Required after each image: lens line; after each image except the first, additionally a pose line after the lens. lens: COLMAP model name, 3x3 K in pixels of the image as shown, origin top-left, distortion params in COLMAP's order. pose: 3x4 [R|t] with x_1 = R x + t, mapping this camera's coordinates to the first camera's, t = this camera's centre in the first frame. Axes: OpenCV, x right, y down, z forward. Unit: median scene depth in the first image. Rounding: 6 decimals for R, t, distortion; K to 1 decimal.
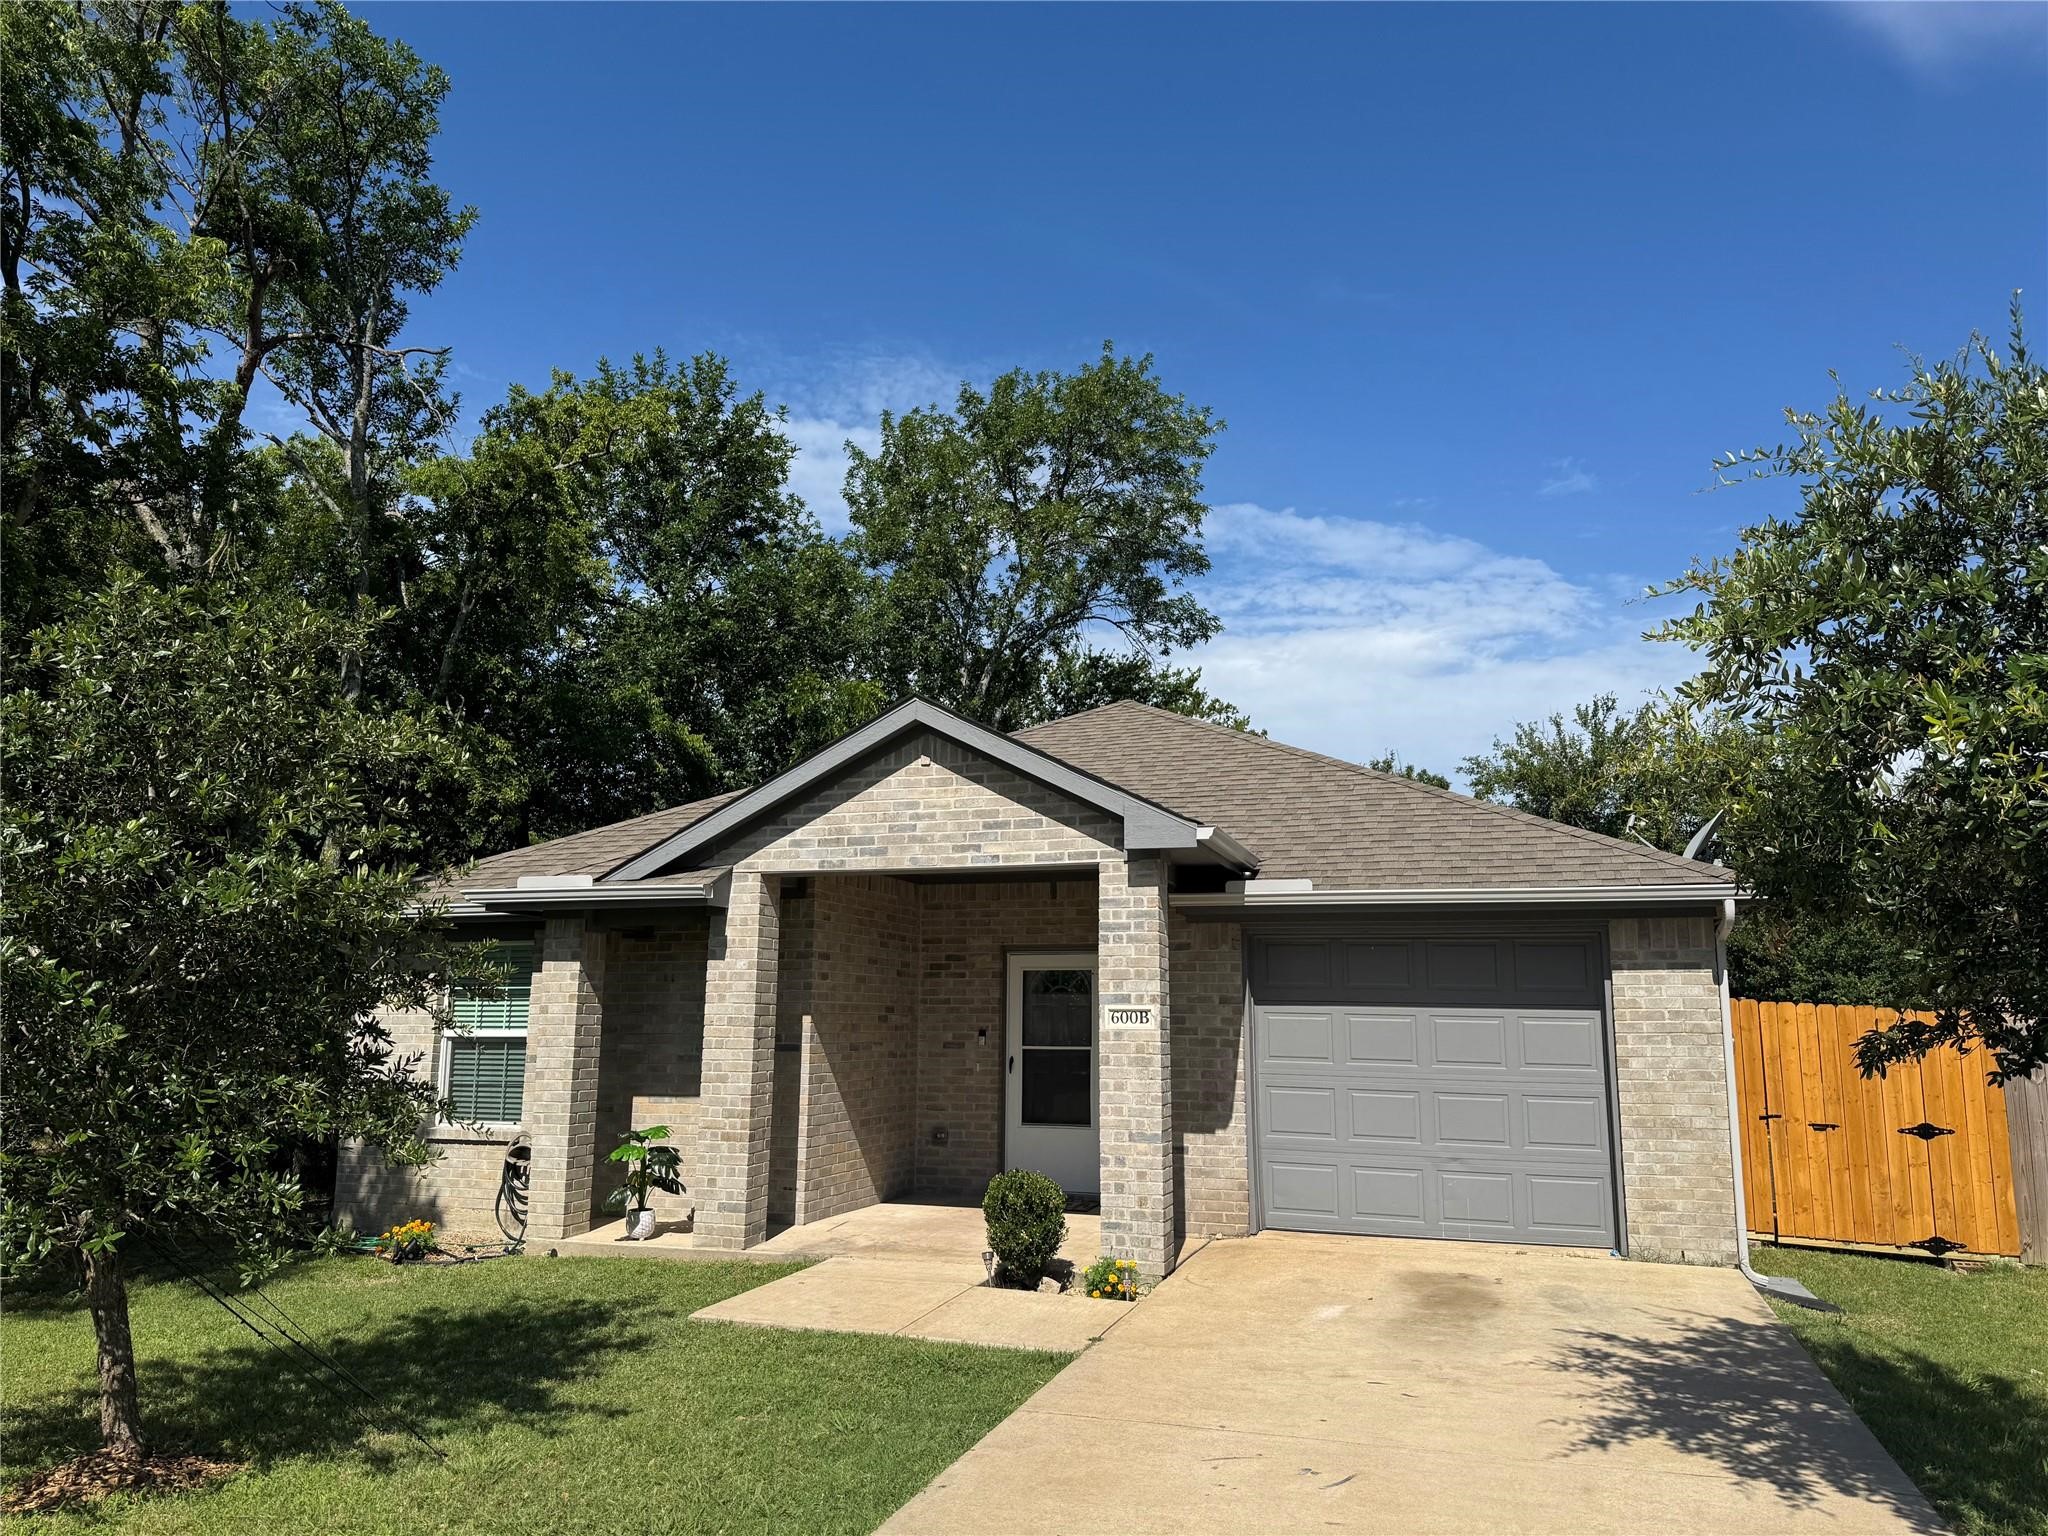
lens RADIAL K [[1459.0, 0, 1024.0], [0, 1459.0, 768.0], [0, 0, 1]] dist [0.184380, -0.185685]
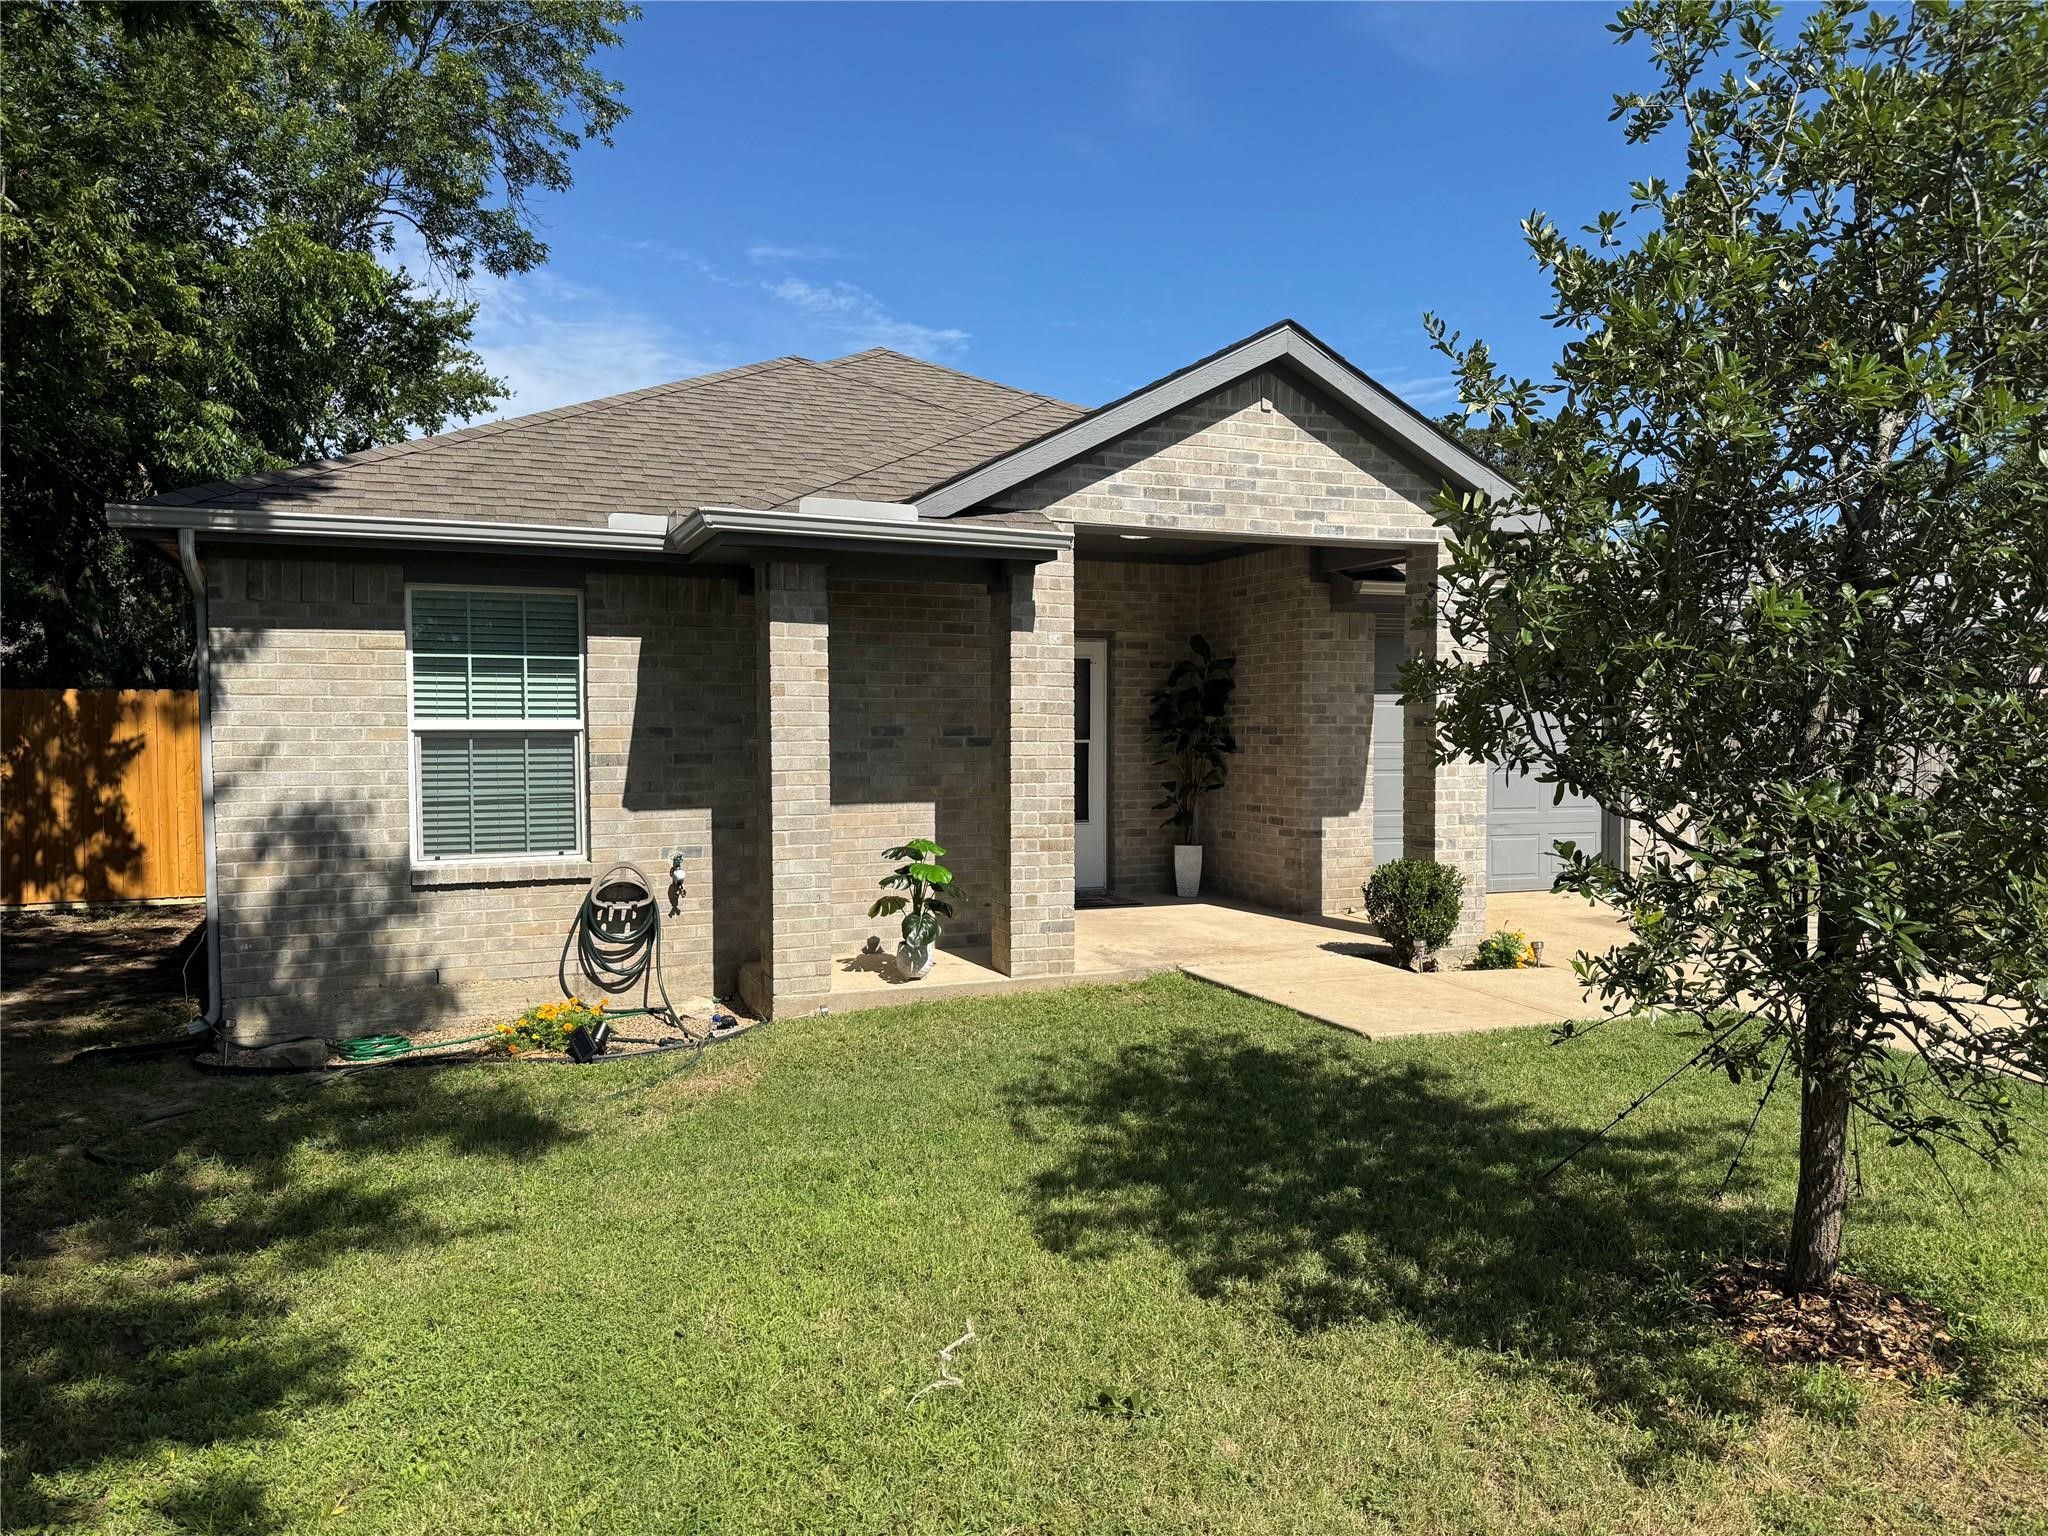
lens RADIAL K [[1459.0, 0, 1024.0], [0, 1459.0, 768.0], [0, 0, 1]] dist [0.184380, -0.185685]
pose [[0.725517, -0.027647, 0.687649, -0.744963], [-0.106014, 0.982777, 0.151364, 0.084187], [-0.679990, -0.182718, 0.710090, 0.436275]]
